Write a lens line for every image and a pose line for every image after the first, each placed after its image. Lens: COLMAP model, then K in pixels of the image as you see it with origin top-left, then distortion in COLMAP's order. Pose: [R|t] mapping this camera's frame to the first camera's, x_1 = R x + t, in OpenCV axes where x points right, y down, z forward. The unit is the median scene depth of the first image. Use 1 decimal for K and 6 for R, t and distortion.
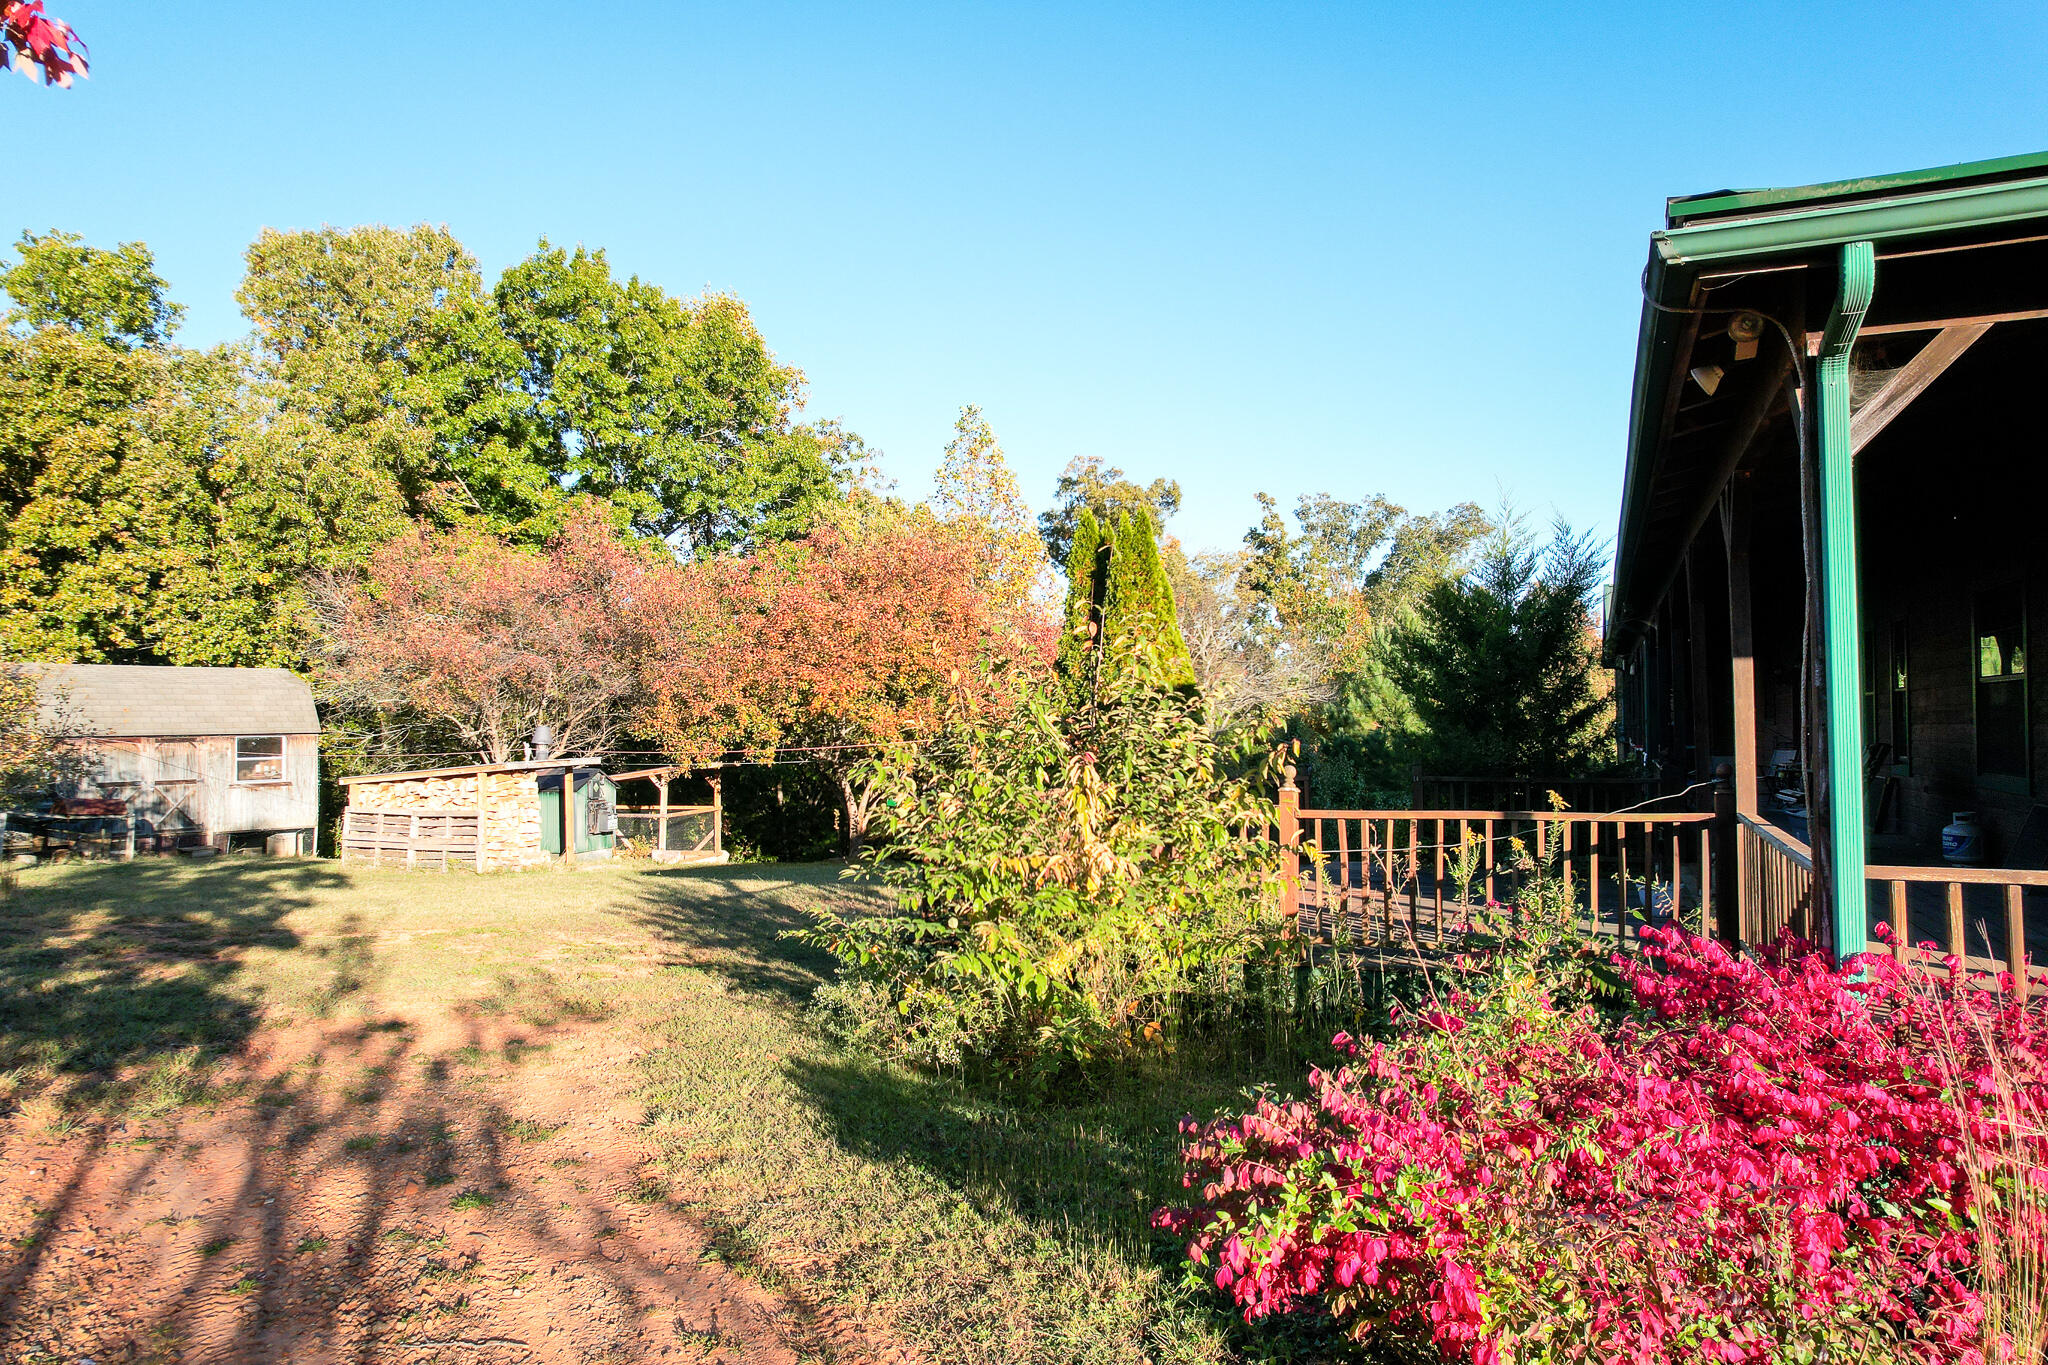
lens RADIAL K [[1349.9, 0, 1024.0], [0, 1349.9, 682.5], [0, 0, 1]] dist [-0.115661, 0.099002]
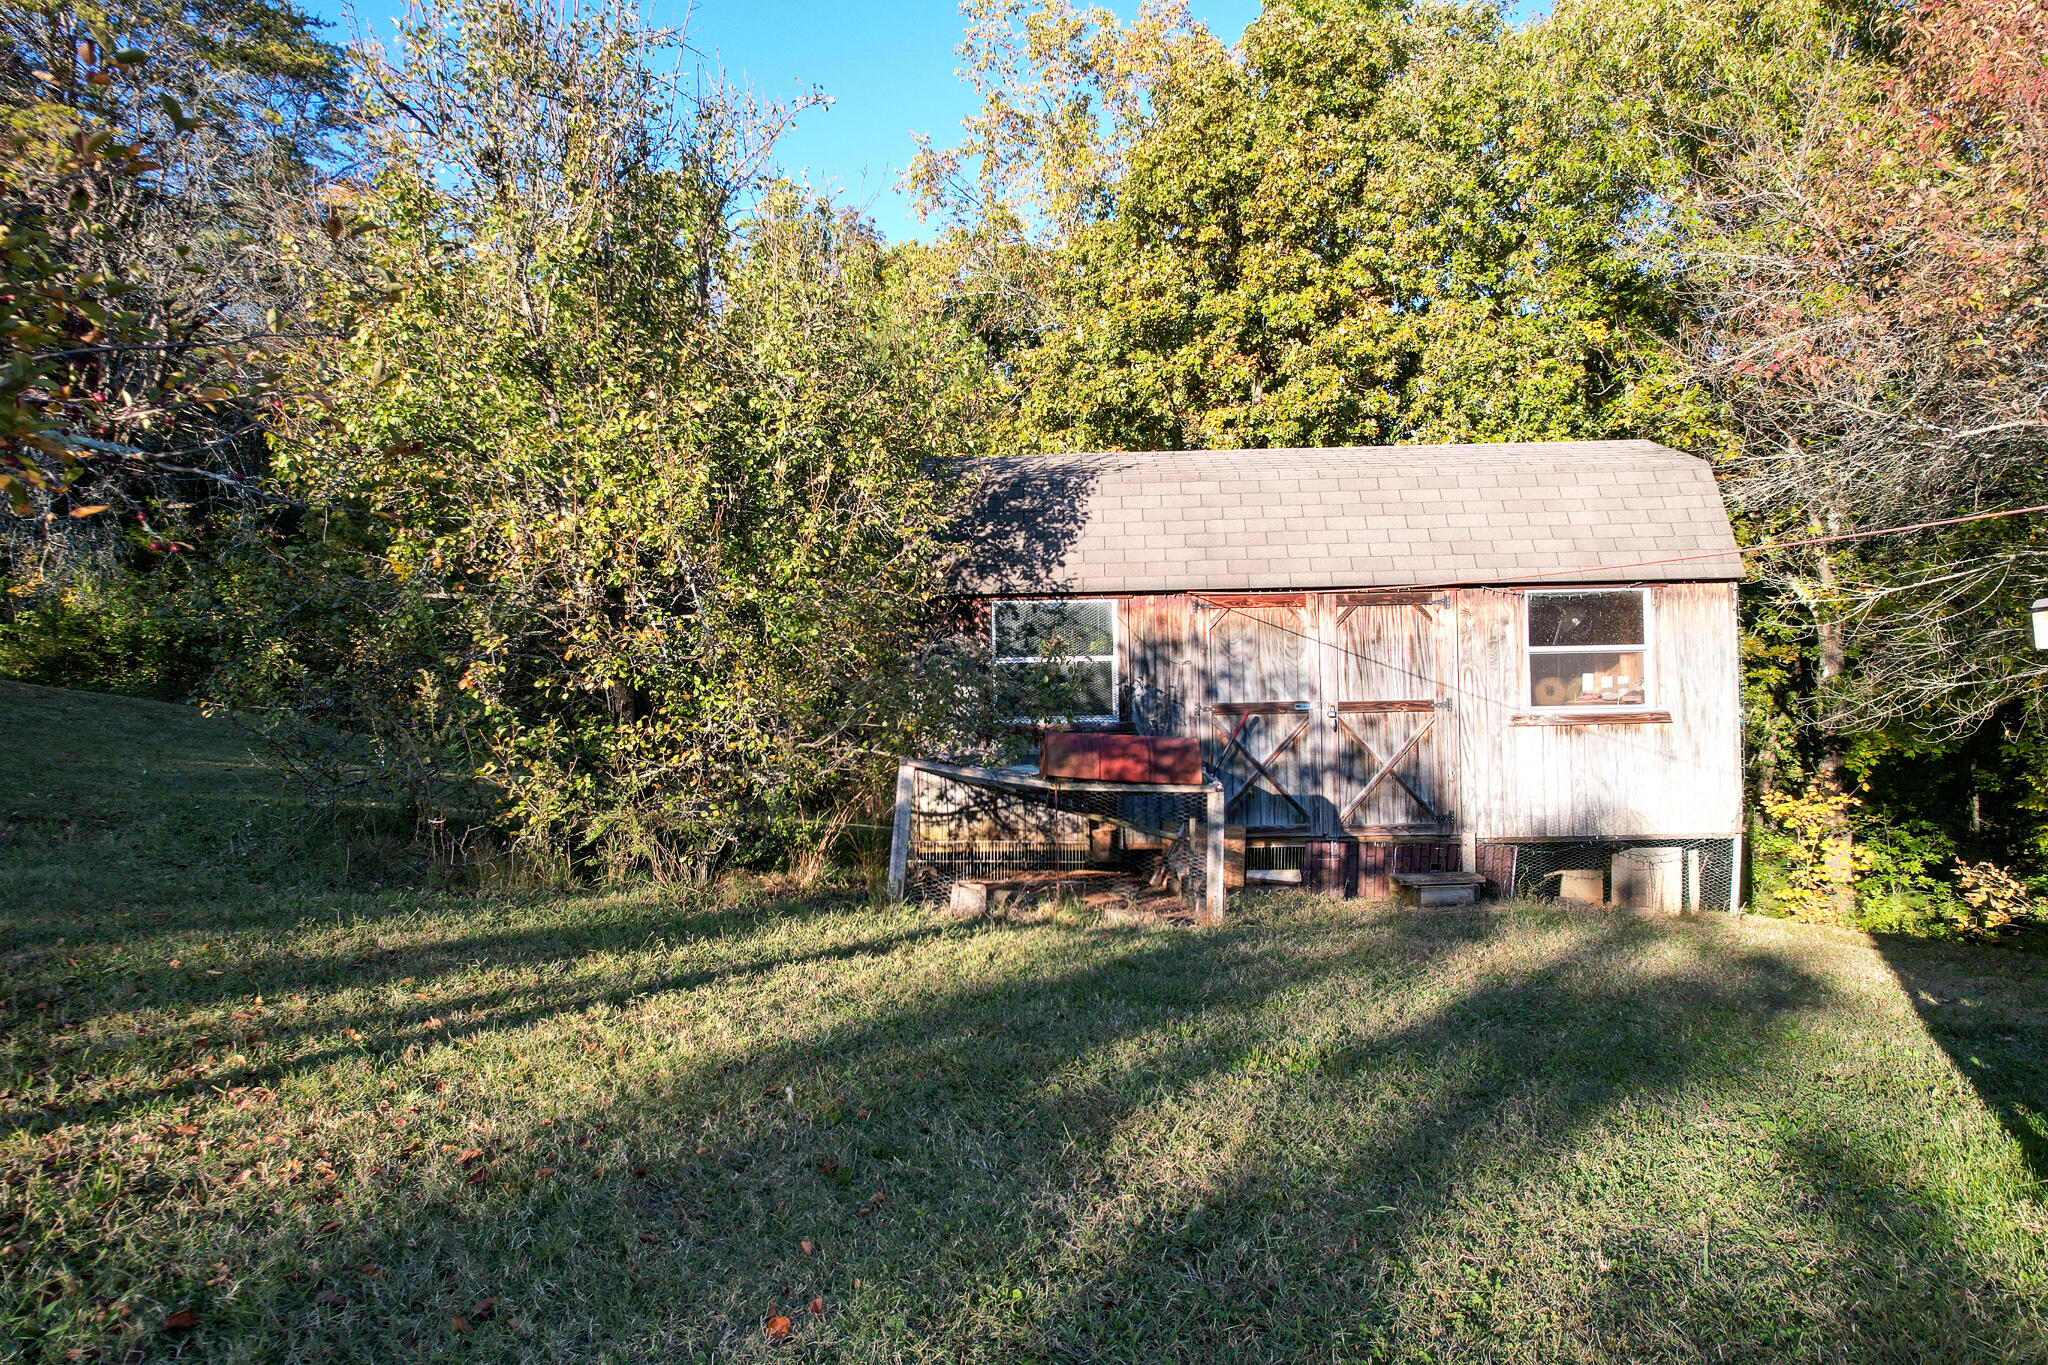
lens RADIAL K [[1349.9, 0, 1024.0], [0, 1349.9, 682.5], [0, 0, 1]] dist [-0.115661, 0.099002]
pose [[0.578458, -0.011509, -0.815631, -0.366239], [0.025689, 0.999662, 0.004113, 0.062218], [0.815308, -0.023332, 0.578557, 0.649227]]
